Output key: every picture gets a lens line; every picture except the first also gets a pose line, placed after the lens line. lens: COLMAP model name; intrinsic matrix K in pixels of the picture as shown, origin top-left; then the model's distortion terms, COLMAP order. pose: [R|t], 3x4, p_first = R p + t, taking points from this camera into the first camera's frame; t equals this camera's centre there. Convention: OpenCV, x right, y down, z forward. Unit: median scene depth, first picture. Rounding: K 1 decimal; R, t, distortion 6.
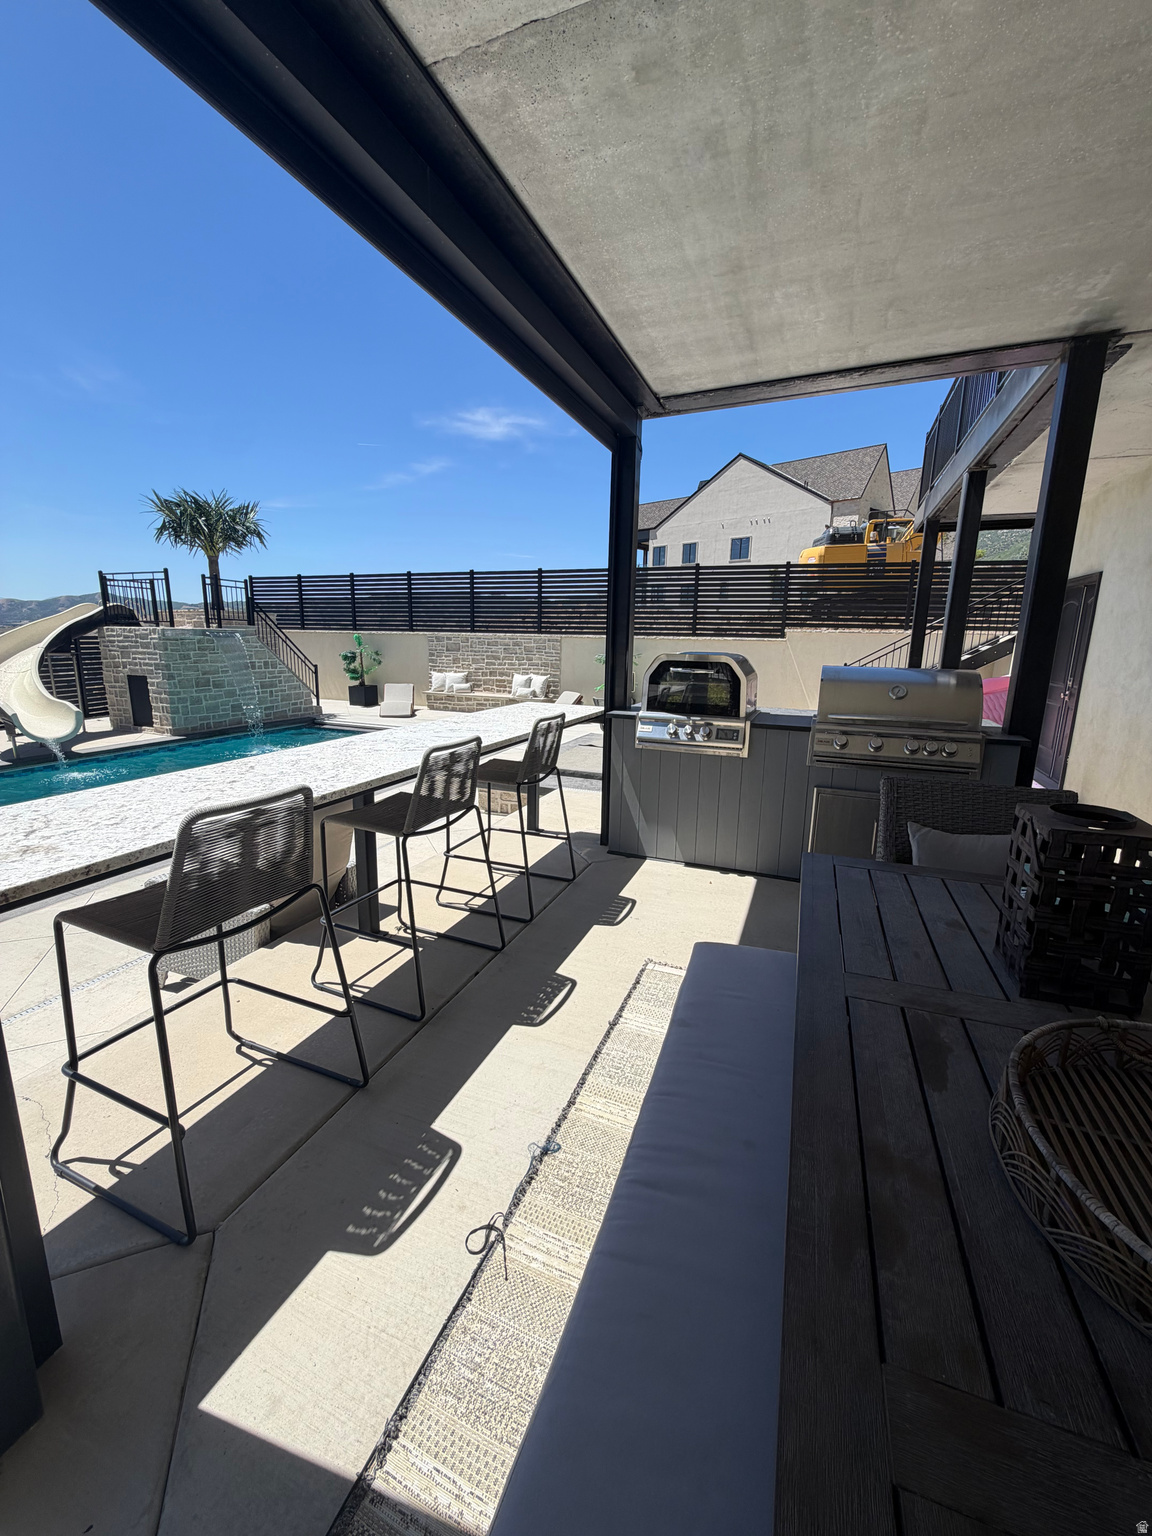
lens RADIAL K [[613.1, 0, 577.7], [0, 613.1, 765.3], [0, 0, 1]] dist [-0.000629, 0.000603]
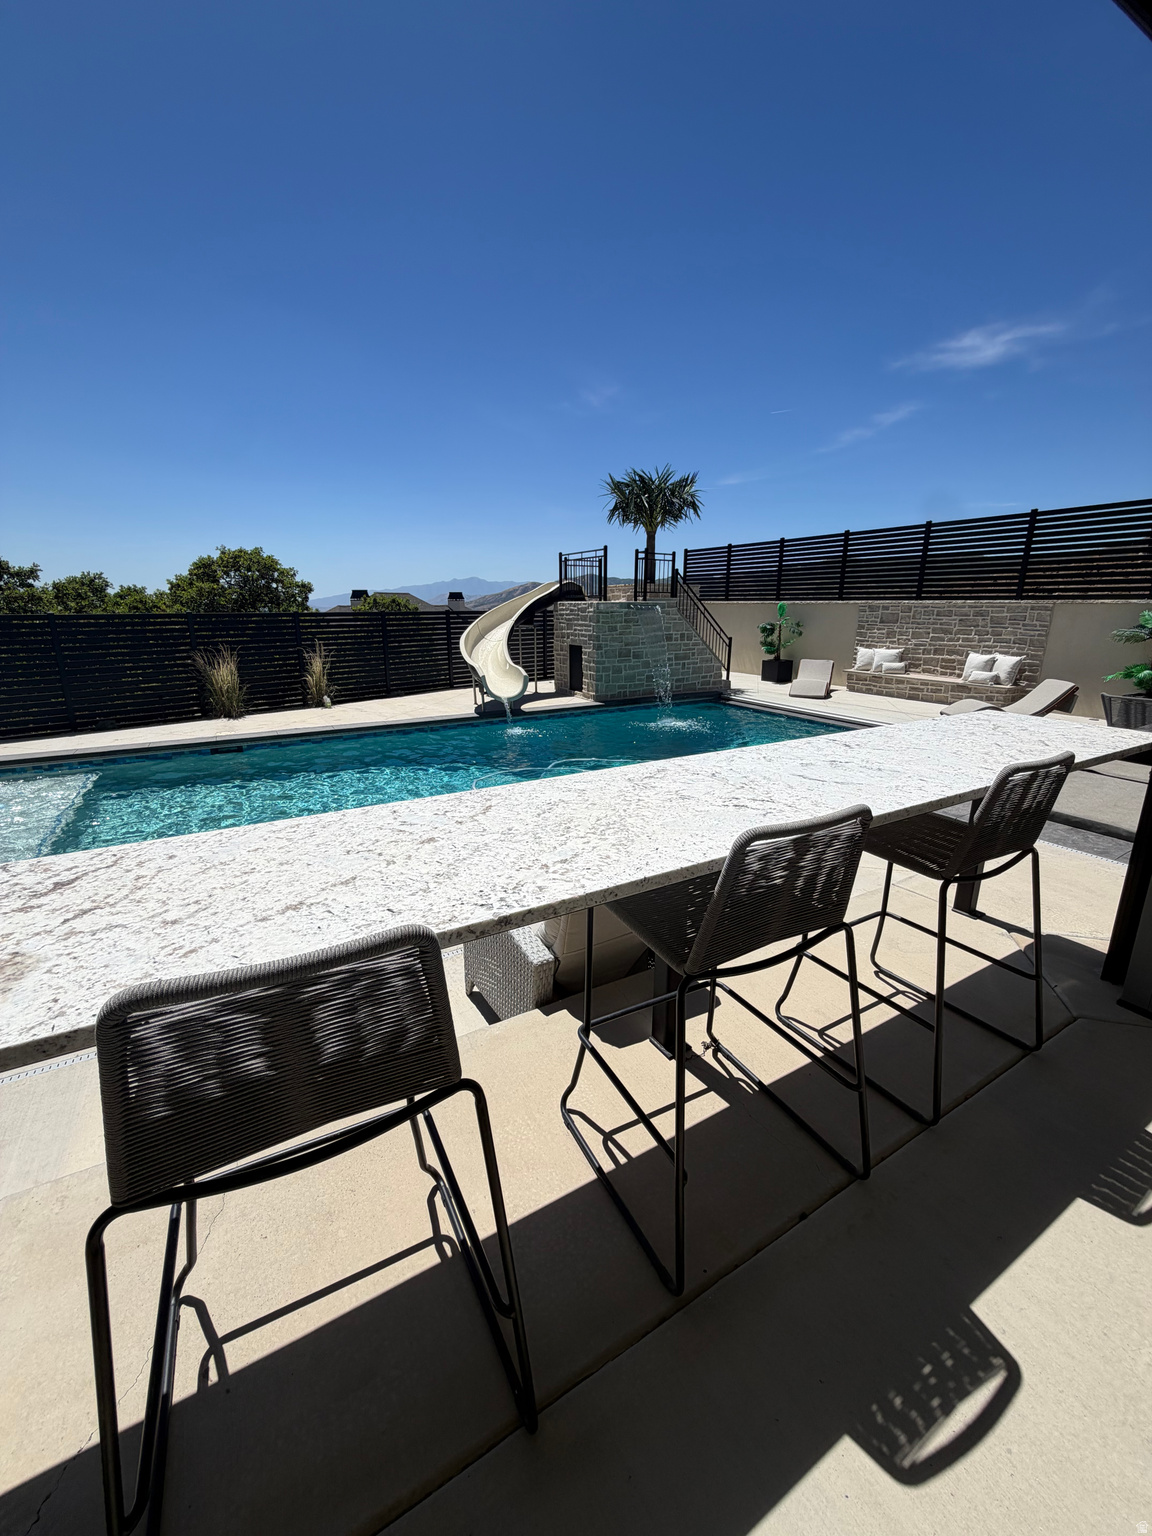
lens RADIAL K [[613.1, 0, 576.9], [0, 613.1, 766.7], [0, 0, 1]] dist [-0.000629, 0.000603]
pose [[0.787442, 0.140036, -0.600270, -0.010940], [-0.111369, 0.990146, 0.084895, -0.019128], [0.606244, 0.000001, 0.795279, 0.094645]]
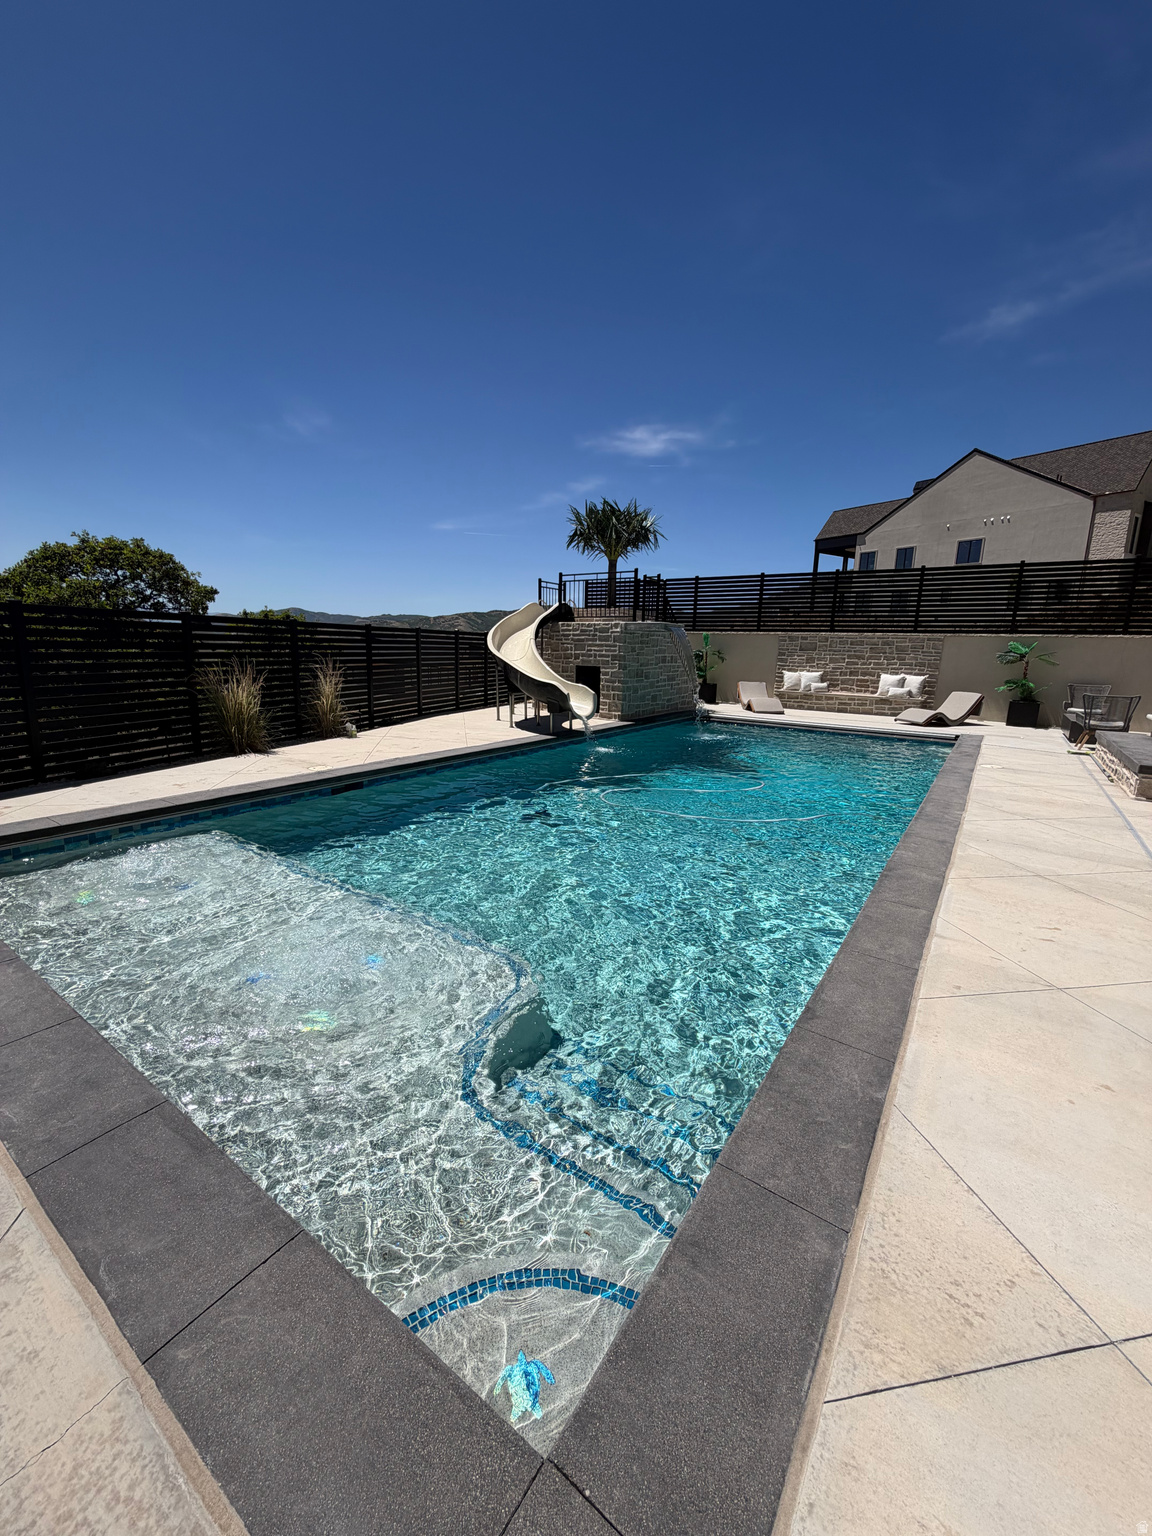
lens RADIAL K [[613.1, 0, 578.1], [0, 613.1, 760.4], [0, 0, 1]] dist [-0.000629, 0.000603]
pose [[0.976118, 0.045221, -0.212482, -0.429859], [-0.050942, 0.998470, -0.021526, 0.041986], [0.211184, 0.031836, 0.976928, -0.067941]]
